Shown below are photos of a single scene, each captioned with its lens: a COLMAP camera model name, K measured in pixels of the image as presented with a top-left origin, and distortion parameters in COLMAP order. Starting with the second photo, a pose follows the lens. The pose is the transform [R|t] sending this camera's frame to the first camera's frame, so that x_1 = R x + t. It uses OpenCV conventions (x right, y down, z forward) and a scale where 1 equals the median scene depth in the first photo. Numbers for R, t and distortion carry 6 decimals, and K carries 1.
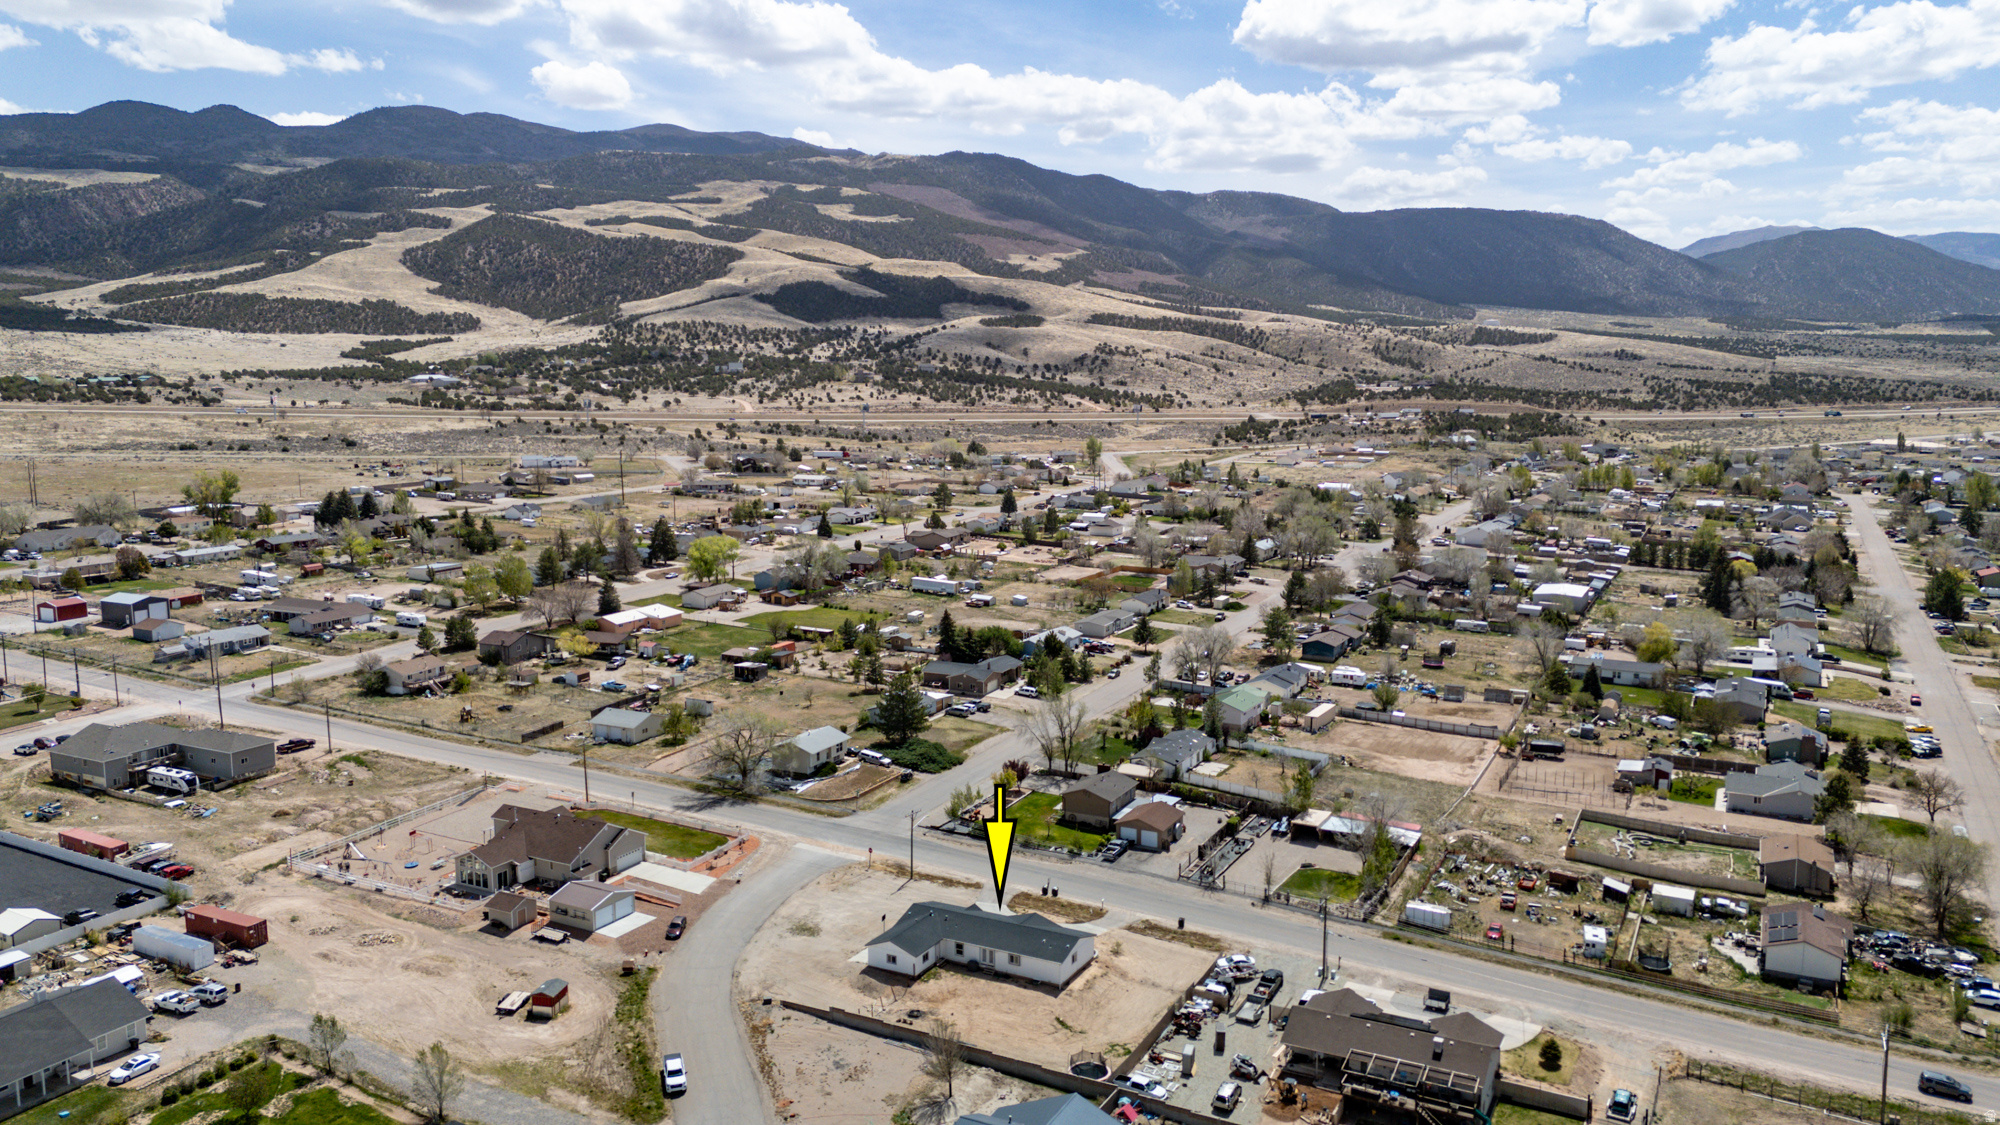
lens RADIAL K [[1454.9, 0, 1004.5], [0, 1454.9, 566.4], [0, 0, 1]] dist [0.107832, -0.133209]
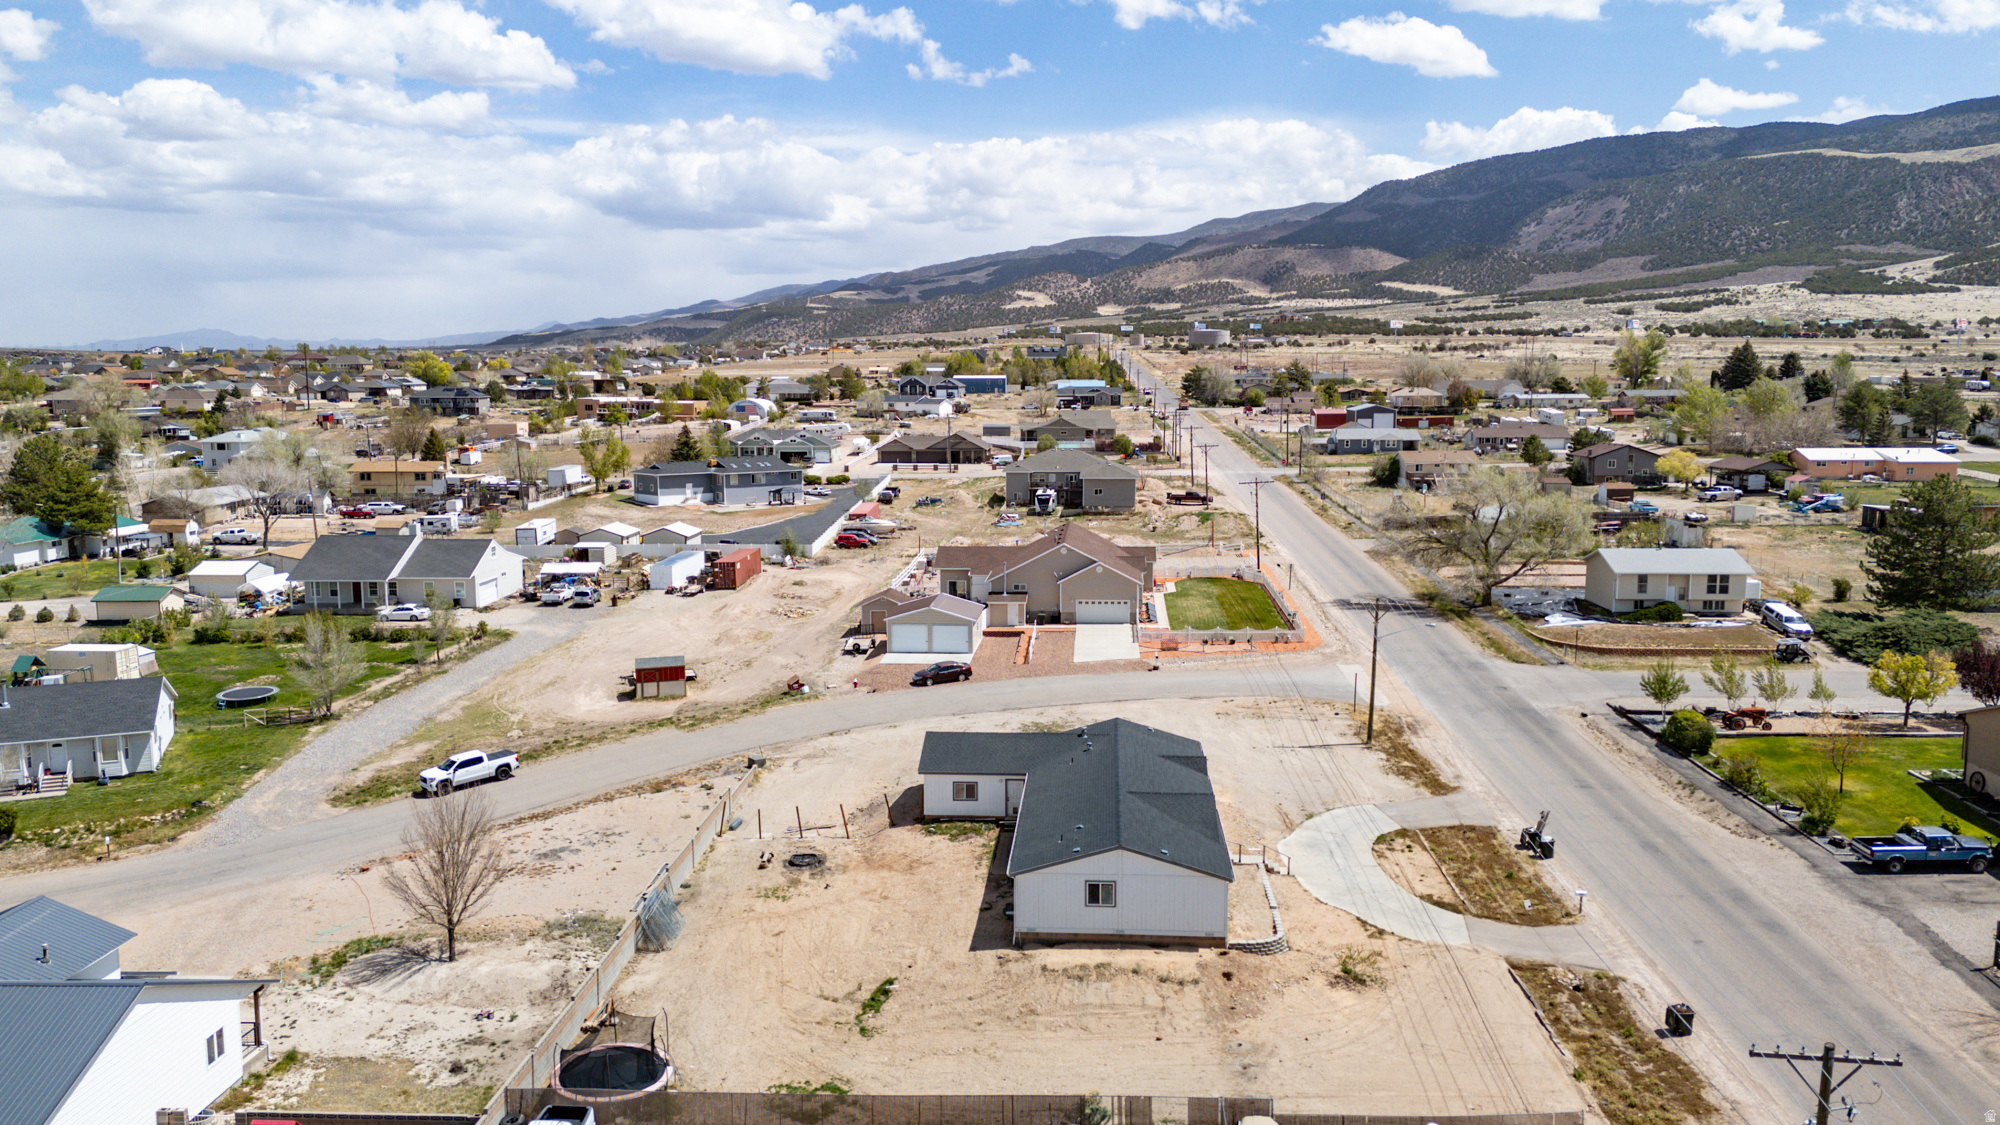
lens RADIAL K [[1454.9, 0, 1004.5], [0, 1454.9, 566.4], [0, 0, 1]] dist [0.107832, -0.133209]
pose [[0.413158, 0.122494, -0.902383, 0.311370], [-0.127631, 0.988921, 0.075805, 0.140567], [0.901671, 0.083853, 0.424214, 0.709381]]
